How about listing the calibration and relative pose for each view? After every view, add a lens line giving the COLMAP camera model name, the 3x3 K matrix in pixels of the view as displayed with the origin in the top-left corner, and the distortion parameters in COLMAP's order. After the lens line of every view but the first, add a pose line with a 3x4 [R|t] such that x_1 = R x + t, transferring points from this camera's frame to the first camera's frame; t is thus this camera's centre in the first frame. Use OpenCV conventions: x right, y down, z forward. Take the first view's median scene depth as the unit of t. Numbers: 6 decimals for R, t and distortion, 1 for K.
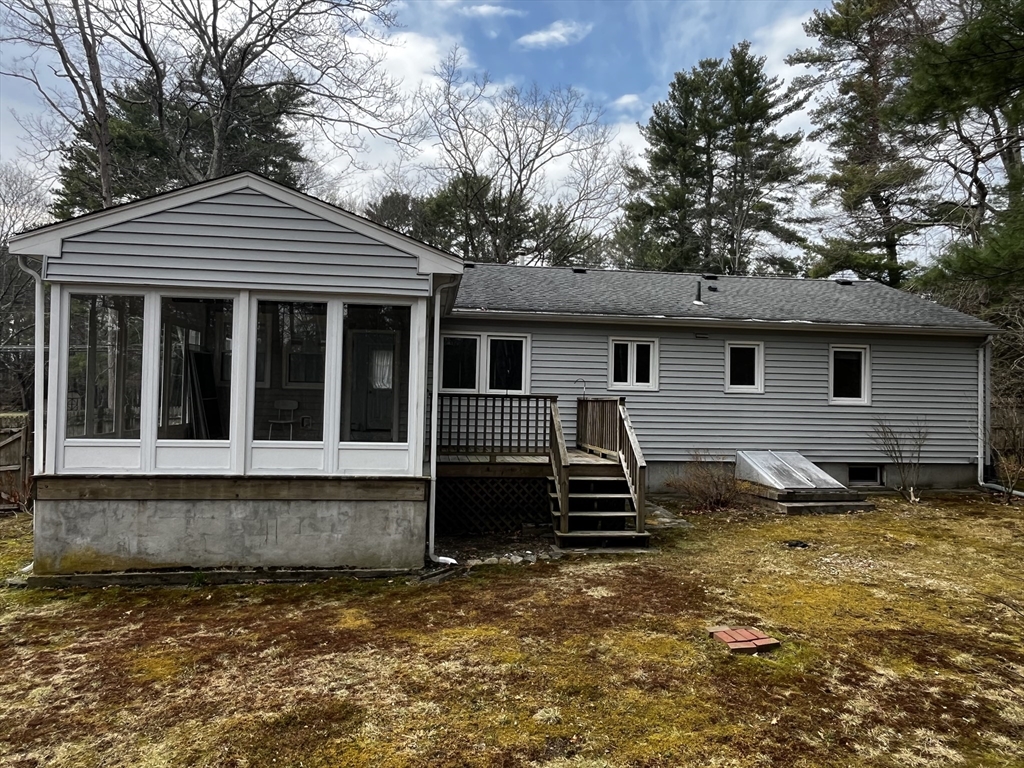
lens RADIAL K [[666.1, 0, 513.4], [0, 666.1, 383.6], [0, 0, 1]] dist [-0.004260, -0.001465]
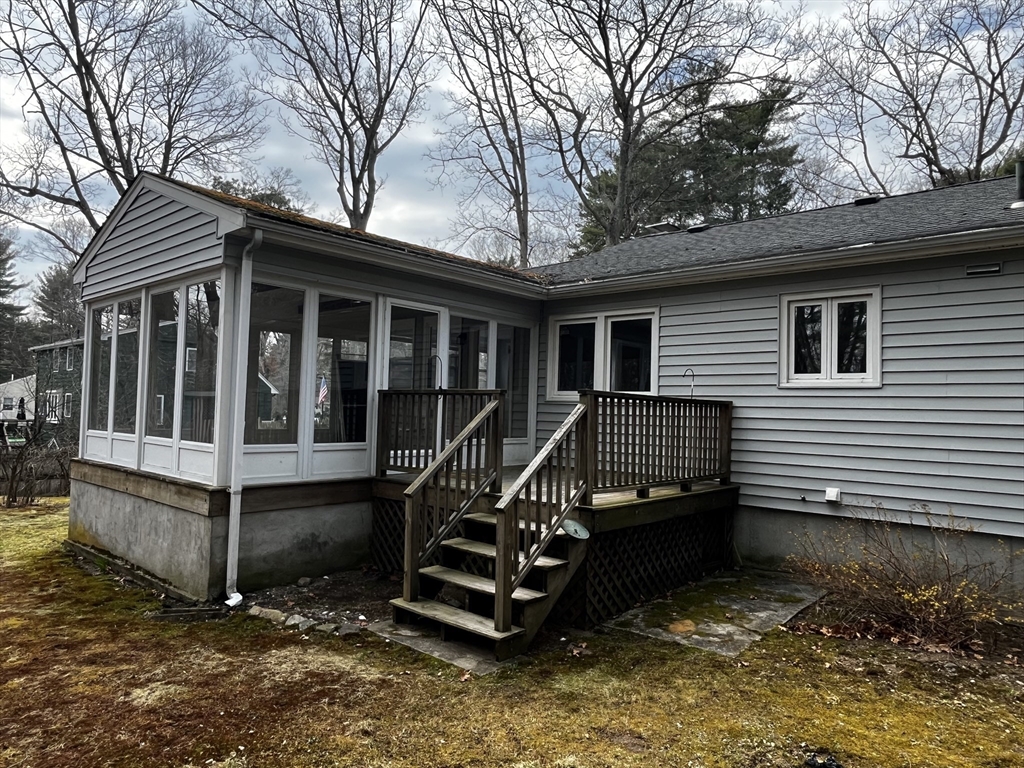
lens RADIAL K [[666.1, 0, 511.2], [0, 666.1, 385.1], [0, 0, 1]] dist [-0.004260, -0.001465]
pose [[0.658609, -0.033742, -0.751728, 0.431118], [0.003354, 0.999116, -0.041908, 0.031386], [0.752478, 0.025080, 0.658140, 0.448094]]
